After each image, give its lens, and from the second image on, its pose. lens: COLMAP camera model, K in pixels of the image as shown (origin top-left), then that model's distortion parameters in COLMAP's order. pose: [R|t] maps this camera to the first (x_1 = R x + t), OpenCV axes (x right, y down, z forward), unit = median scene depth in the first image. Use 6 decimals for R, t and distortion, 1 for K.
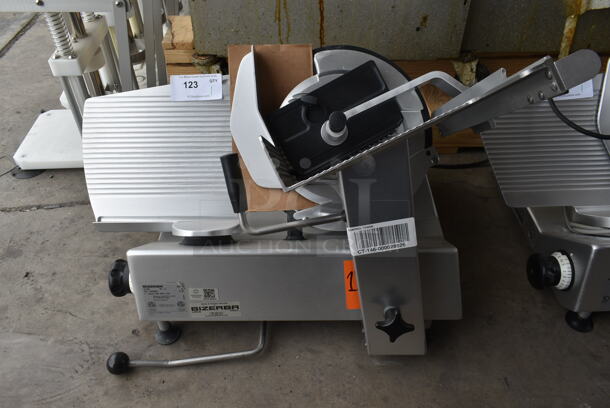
lens RADIAL K [[487.4, 0, 305.0], [0, 487.4, 204.0], [0, 0, 1]] dist [0.005867, 0.001421]
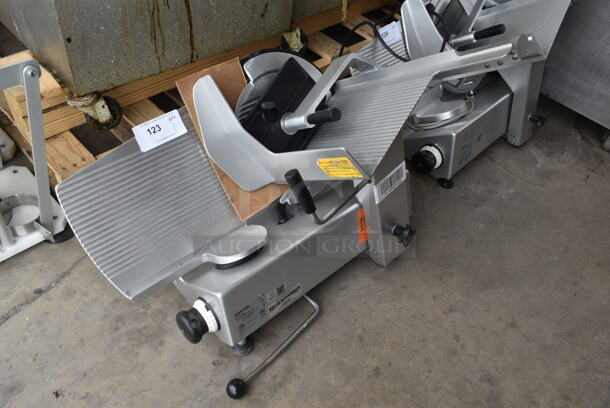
lens RADIAL K [[487.4, 0, 305.0], [0, 487.4, 204.0], [0, 0, 1]] dist [0.005867, 0.001421]
pose [[0.726323, -0.439560, 0.528433, -0.635813], [0.368805, 0.897978, 0.240038, -0.244371], [-0.580033, 0.020544, 0.814334, 0.001360]]
